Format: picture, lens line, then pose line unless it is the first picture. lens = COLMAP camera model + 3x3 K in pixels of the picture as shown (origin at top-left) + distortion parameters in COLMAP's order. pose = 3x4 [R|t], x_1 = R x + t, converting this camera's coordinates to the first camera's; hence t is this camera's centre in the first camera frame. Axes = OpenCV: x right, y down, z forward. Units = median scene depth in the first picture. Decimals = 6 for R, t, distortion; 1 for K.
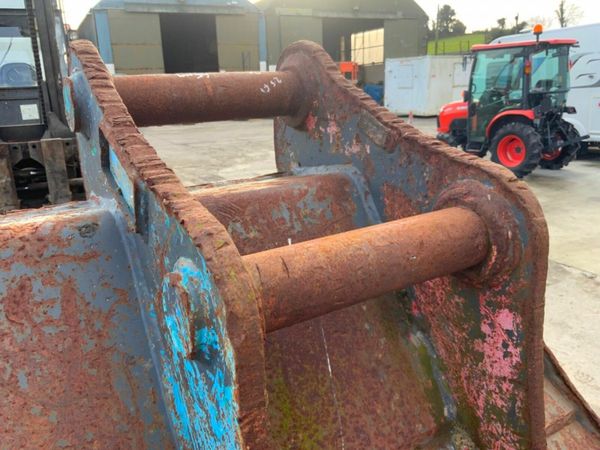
lens RADIAL K [[498.2, 0, 297.9], [0, 498.2, 226.0], [0, 0, 1]] dist [0.028569, -0.079224]
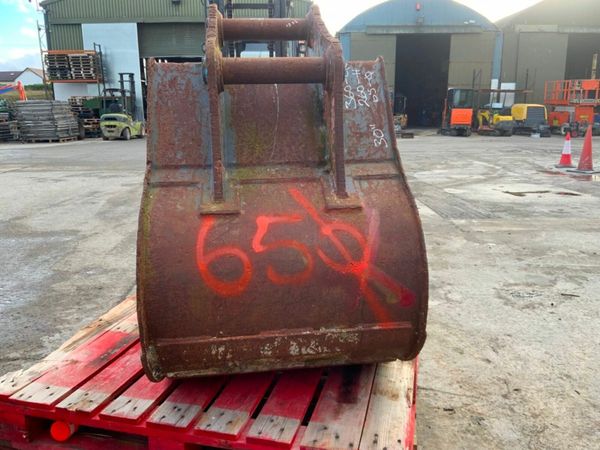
lens RADIAL K [[498.2, 0, 299.3], [0, 498.2, 226.4], [0, 0, 1]] dist [0.028569, -0.079224]
pose [[0.900279, 0.120207, -0.418388, 0.112134], [-0.136840, 0.990544, -0.009856, 0.068993], [0.413247, 0.066126, 0.908215, -0.104103]]
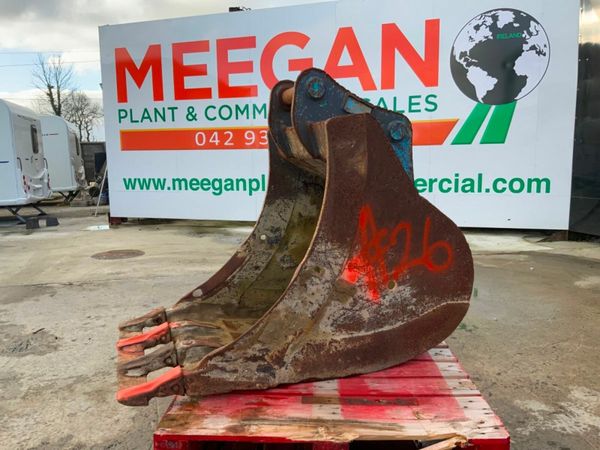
lens RADIAL K [[498.2, 0, 299.3], [0, 498.2, 224.1], [0, 0, 1]] dist [0.028569, -0.079224]
pose [[0.227445, -0.097626, 0.968885, -0.325645], [0.266977, 0.963090, 0.034369, 0.038386], [-0.936478, 0.250853, 0.245114, 0.053654]]
